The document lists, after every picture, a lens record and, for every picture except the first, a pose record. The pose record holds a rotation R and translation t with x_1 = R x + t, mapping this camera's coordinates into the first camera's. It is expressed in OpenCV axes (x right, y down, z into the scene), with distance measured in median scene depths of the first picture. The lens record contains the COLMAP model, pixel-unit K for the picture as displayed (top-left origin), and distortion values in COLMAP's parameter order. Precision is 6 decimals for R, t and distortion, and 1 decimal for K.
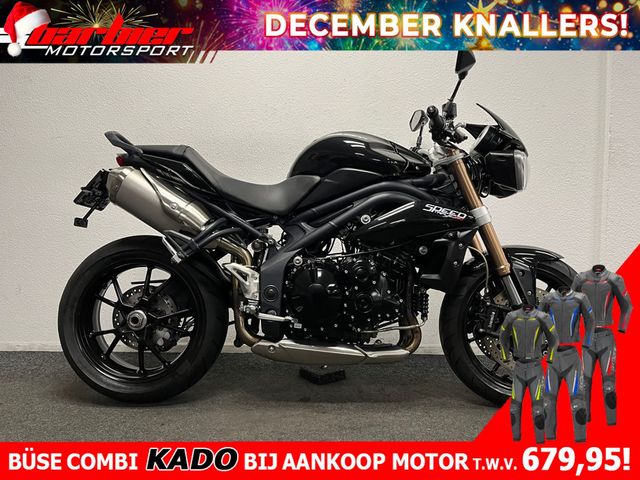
lens RADIAL K [[488.1, 0, 297.7], [0, 488.1, 238.8], [0, 0, 1]] dist [-0.001314, -0.002732]
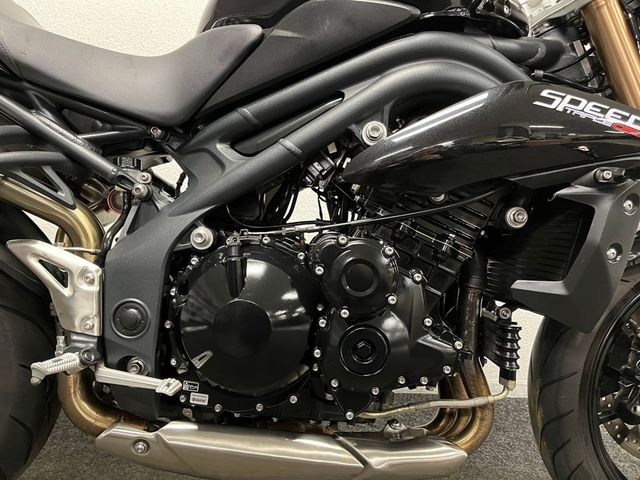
lens RADIAL K [[488.1, 0, 319.8], [0, 488.1, 240.5], [0, 0, 1]] dist [-0.001314, -0.002732]
pose [[0.999130, 0.018402, 0.037418, 0.081780], [-0.020794, 0.997696, 0.064584, 0.019390], [-0.036143, -0.065306, 0.997211, 0.599558]]
